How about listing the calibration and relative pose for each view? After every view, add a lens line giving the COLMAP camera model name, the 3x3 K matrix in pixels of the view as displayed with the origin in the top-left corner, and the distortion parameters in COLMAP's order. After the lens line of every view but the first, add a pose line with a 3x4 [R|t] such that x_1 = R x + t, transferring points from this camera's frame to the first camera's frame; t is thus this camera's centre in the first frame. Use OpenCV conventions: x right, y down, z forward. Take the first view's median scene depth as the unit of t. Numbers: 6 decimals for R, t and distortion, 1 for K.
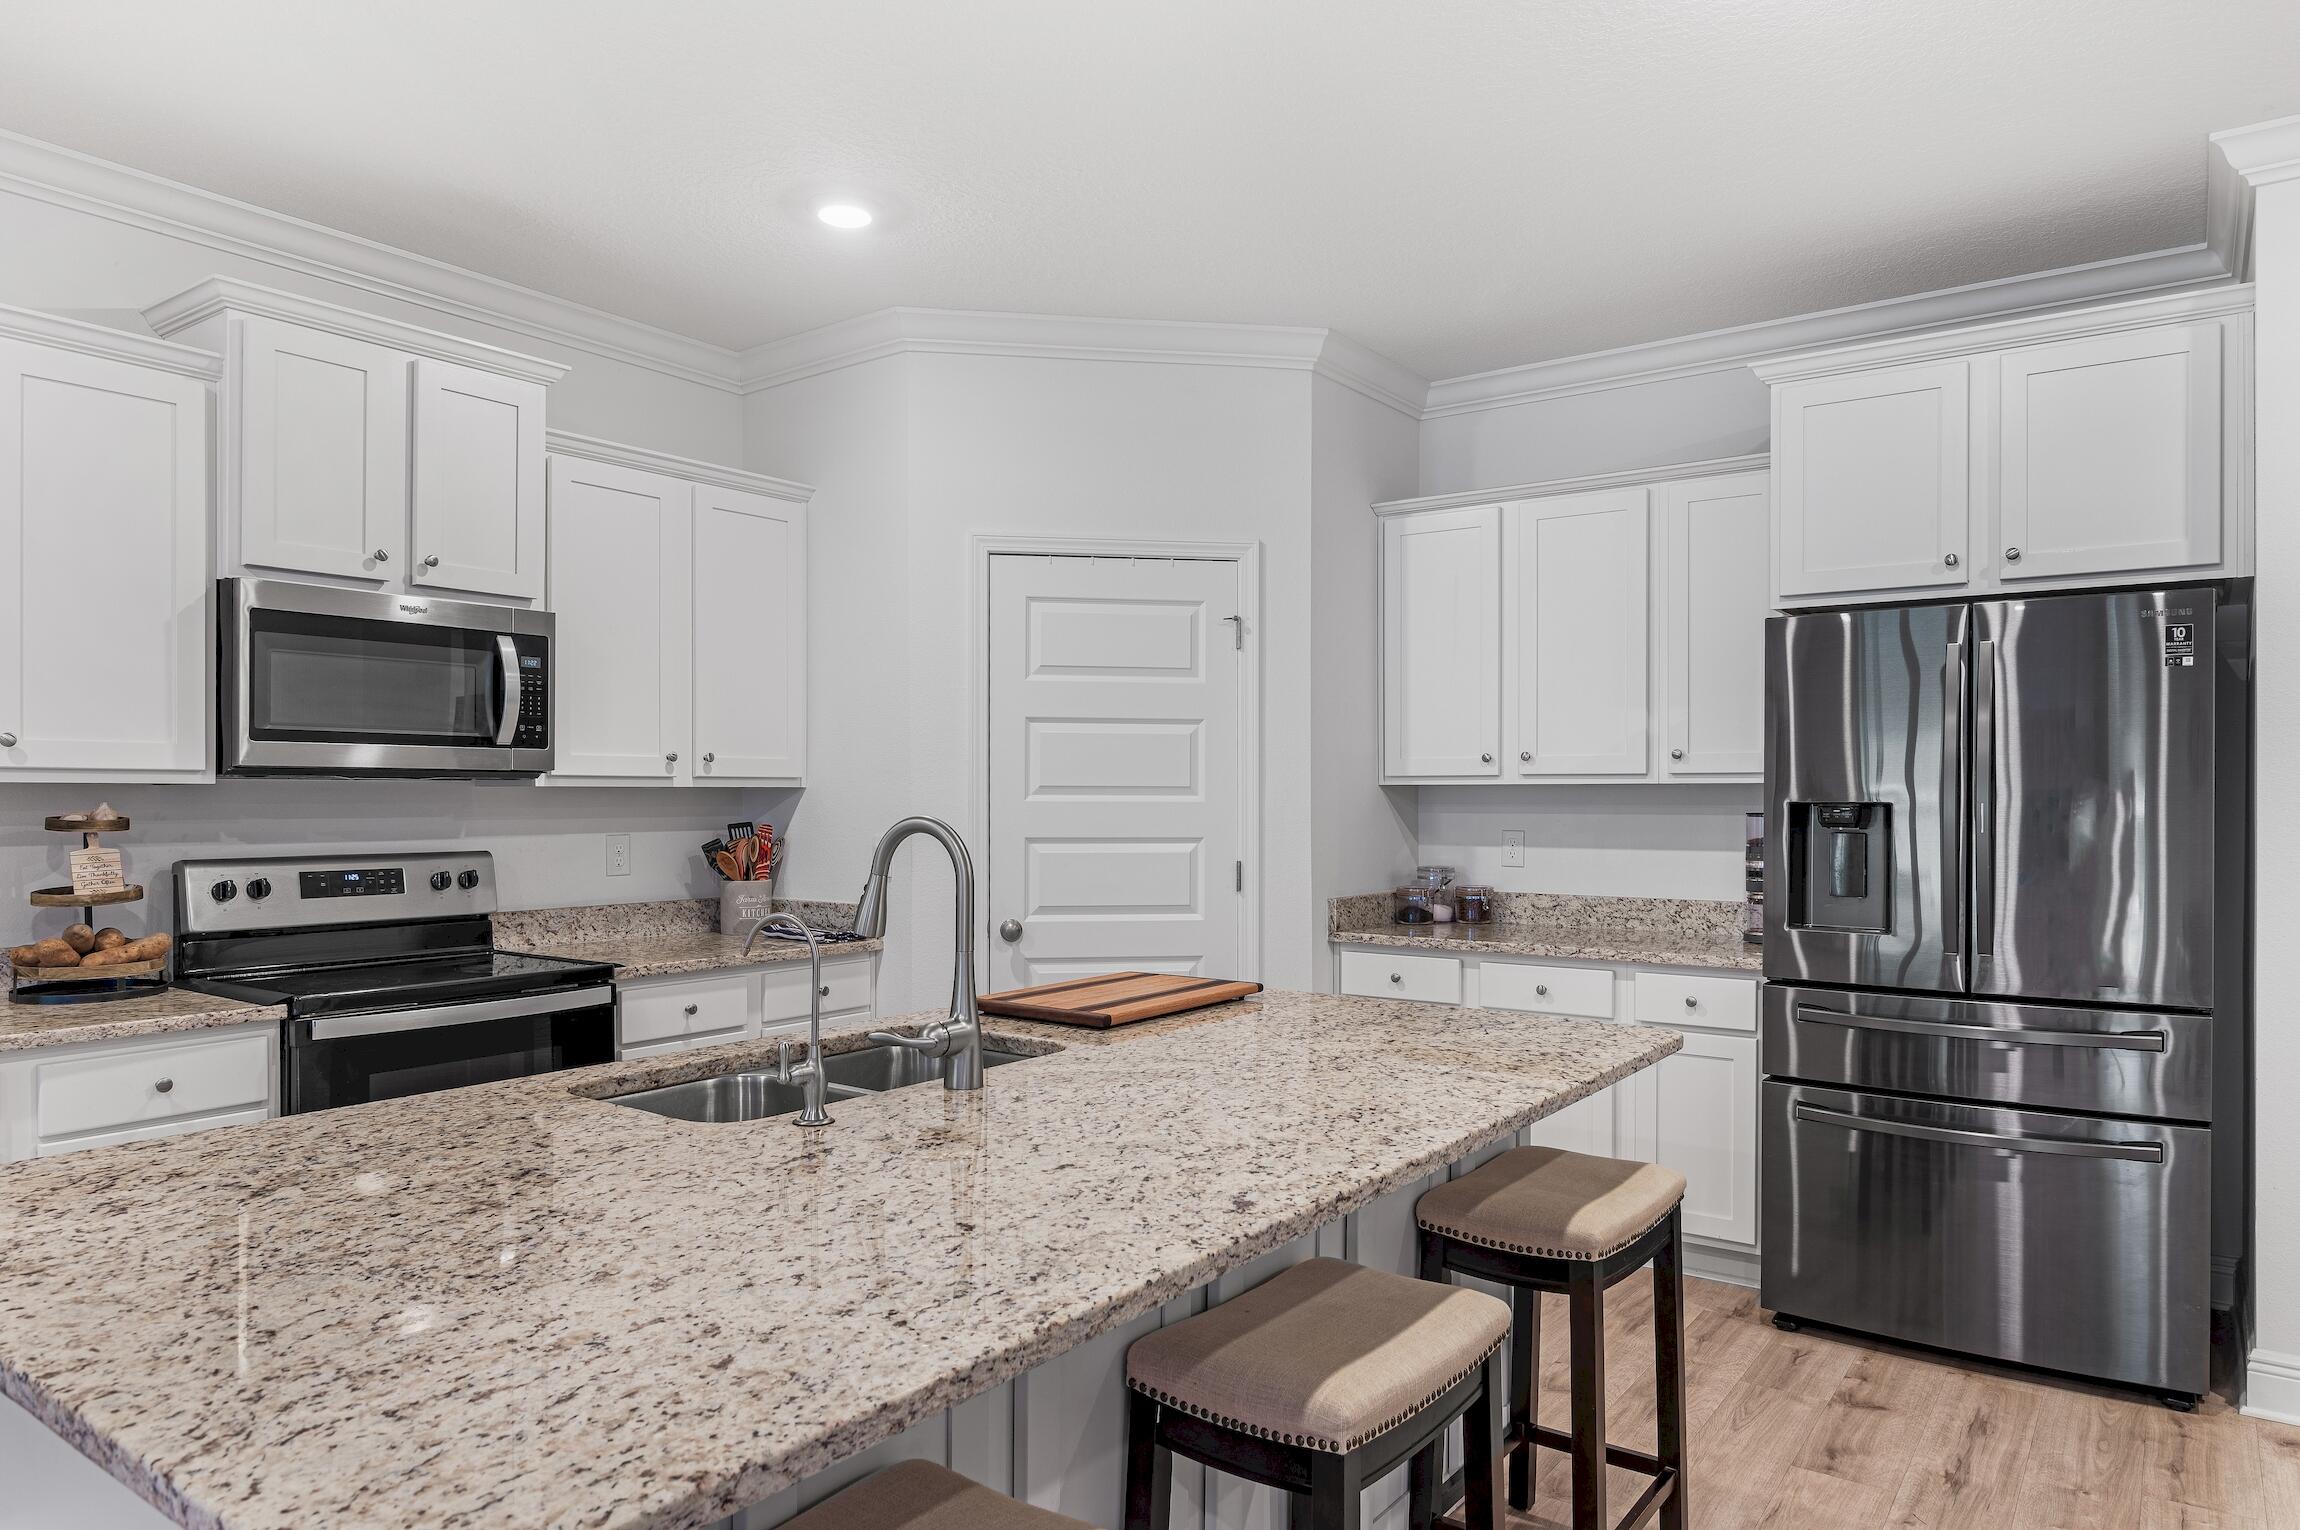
lens RADIAL K [[1449.5, 0, 1136.0], [0, 1449.5, 810.7], [0, 0, 1]] dist [-0.006122, -0.002490]
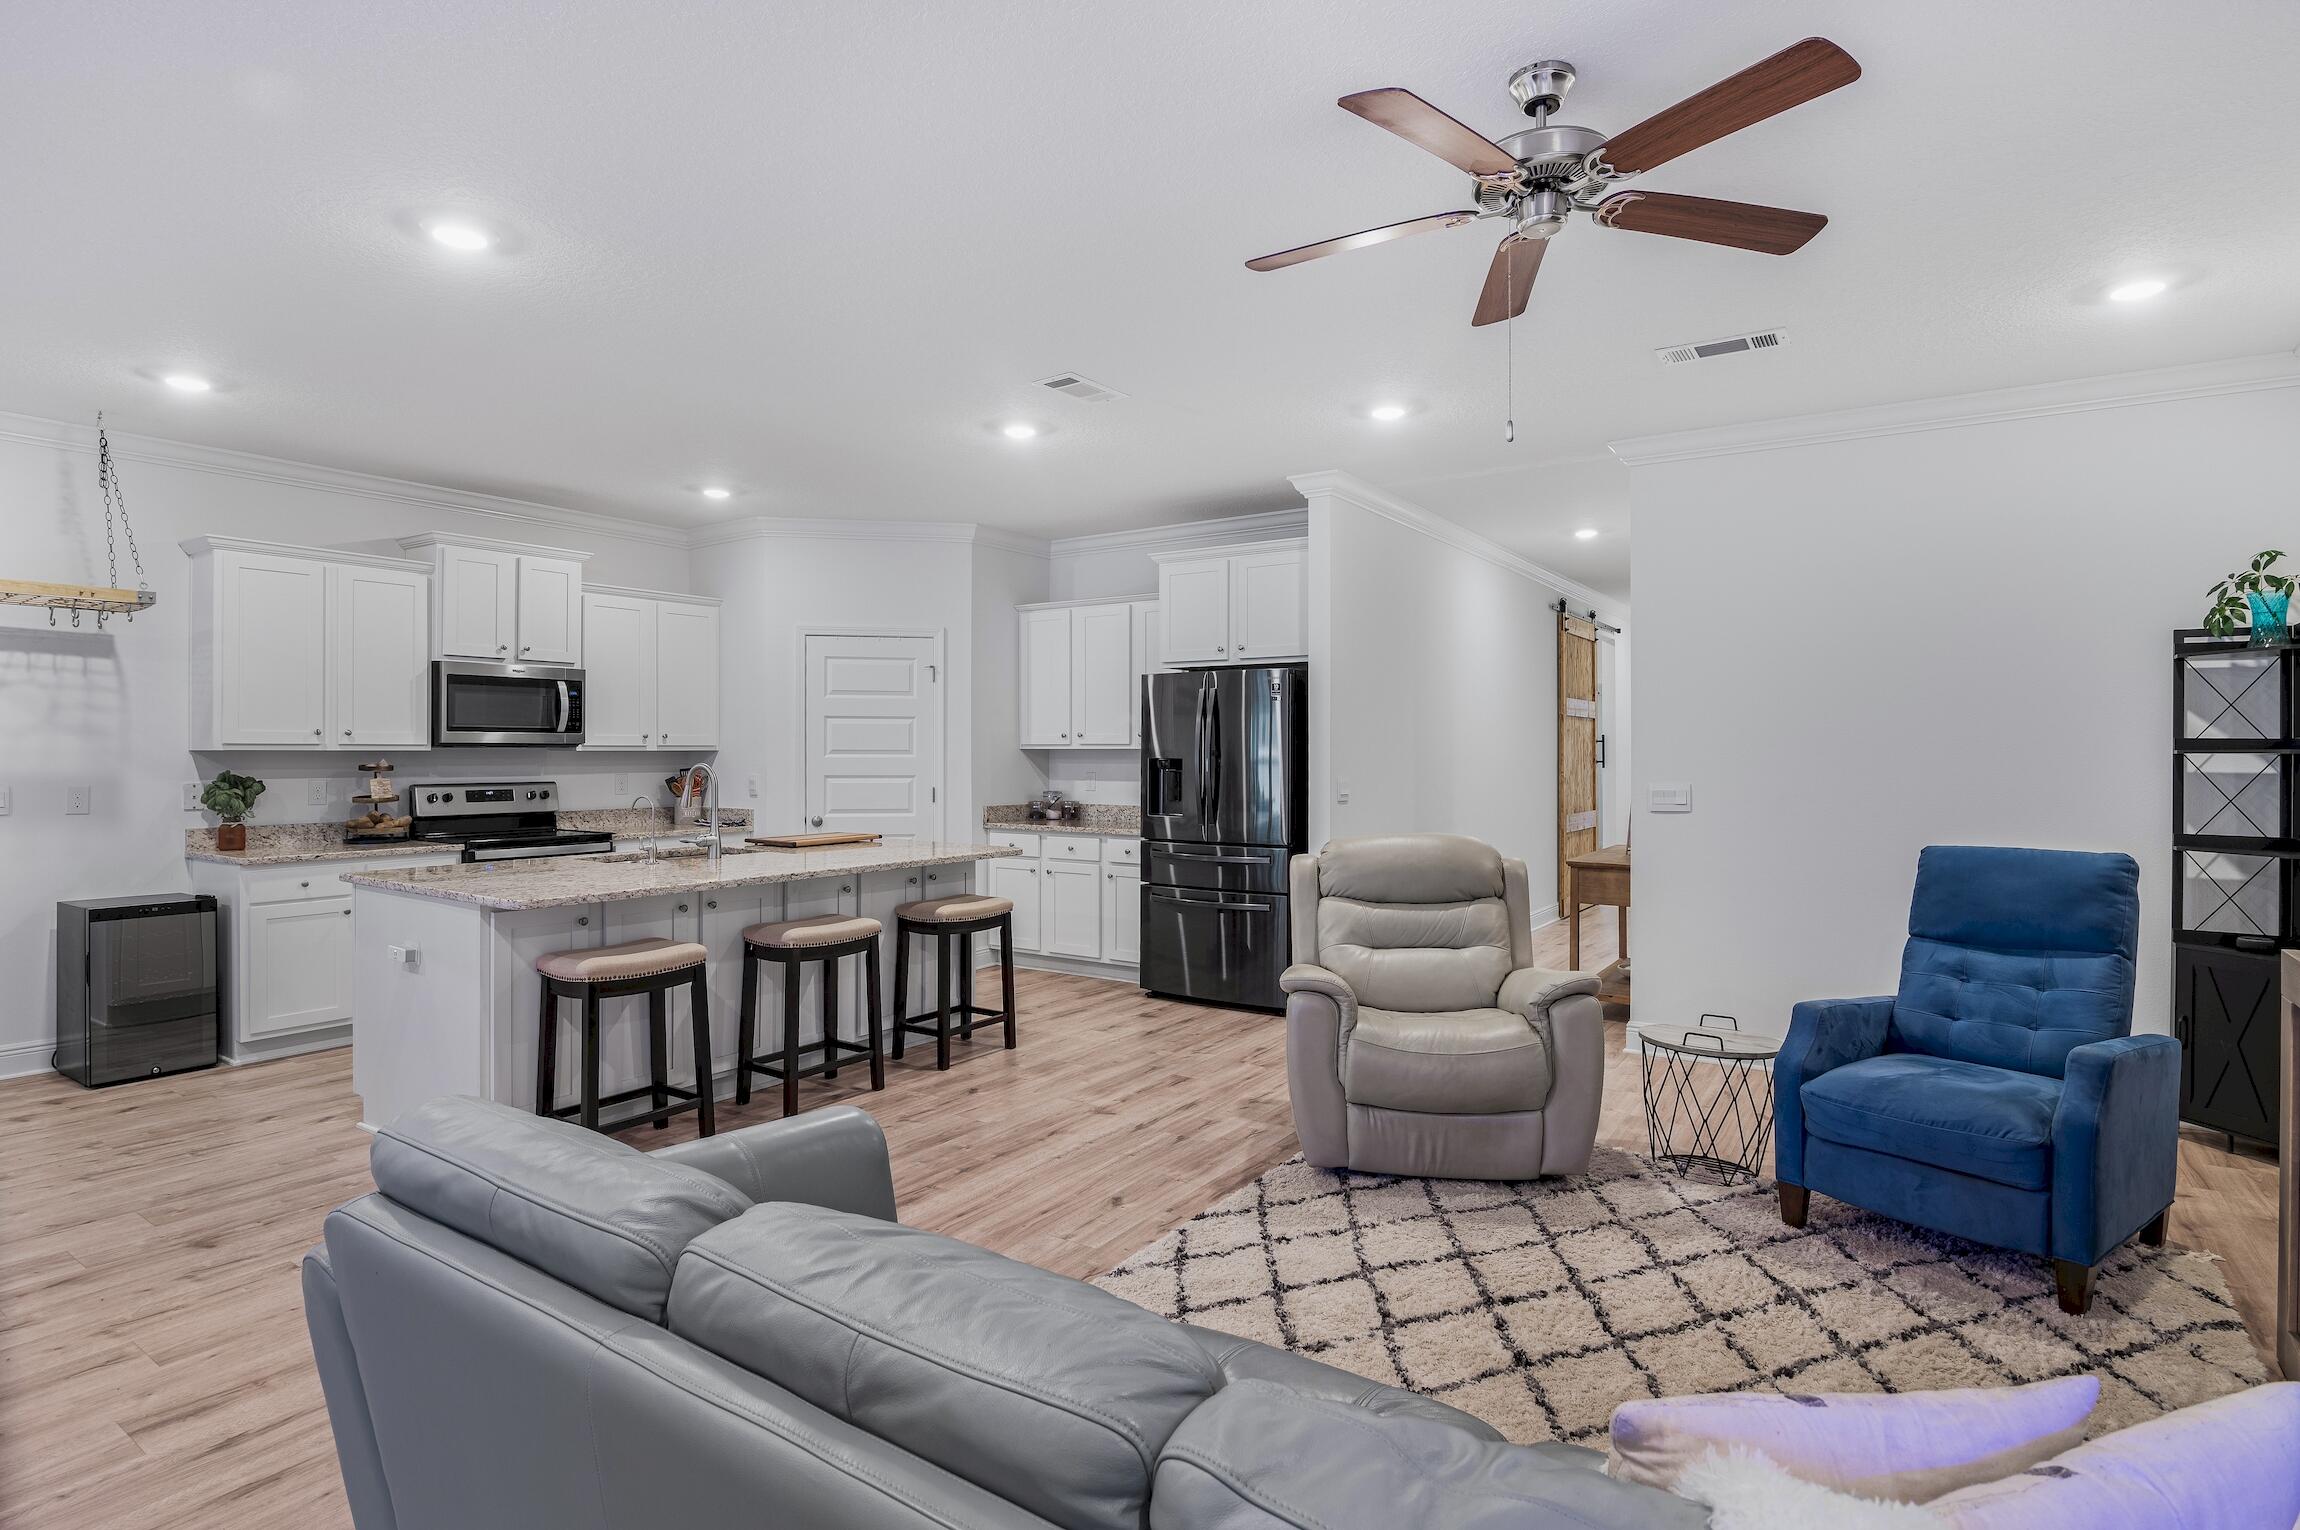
lens RADIAL K [[1164.9, 0, 1150.1], [0, 1164.9, 757.3], [0, 0, 1]] dist [-0.020041, 0.000398]
pose [[0.999205, -0.000492, 0.039876, 0.361967], [0.000643, 0.999993, -0.003758, -0.000206], [-0.039874, 0.003781, 0.999198, -0.740156]]
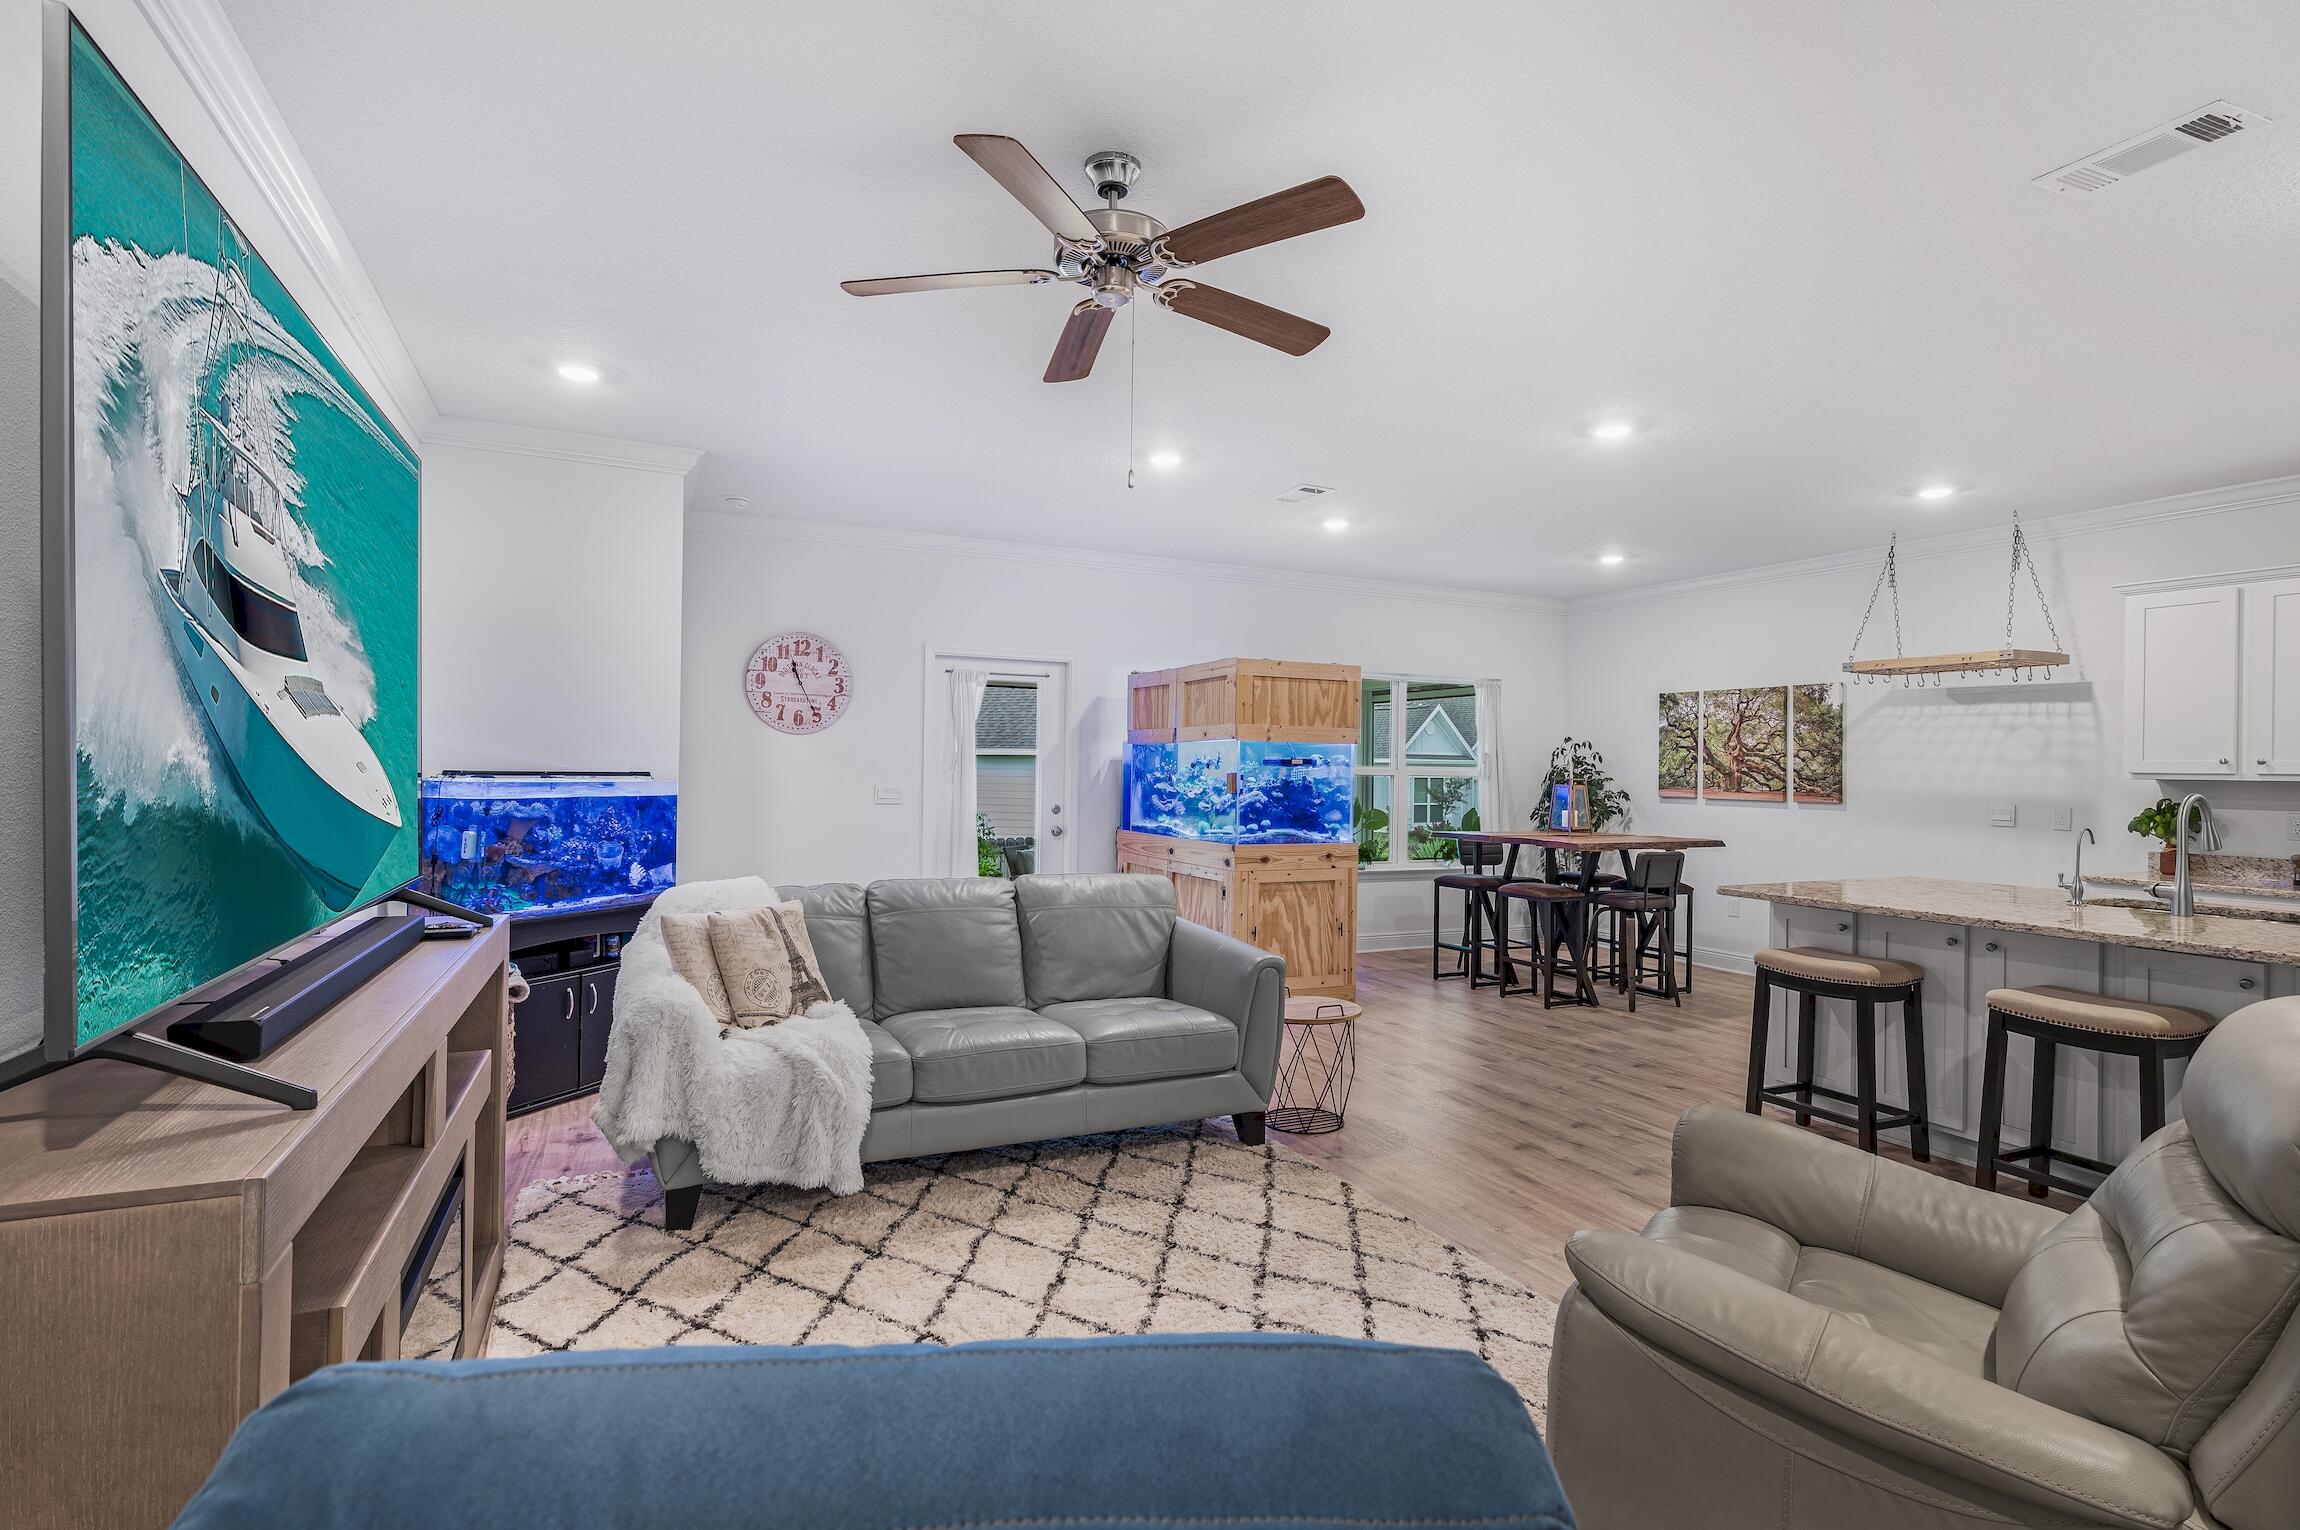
lens RADIAL K [[1115.7, 0, 1150.4], [0, 1115.7, 771.3], [0, 0, 1]] dist [0.007216, -0.001962]
pose [[-0.481399, -0.007738, -0.876467, 1.200939], [-0.025010, 0.999675, 0.004911, 0.000449], [0.876145, 0.024285, -0.481436, 0.248971]]
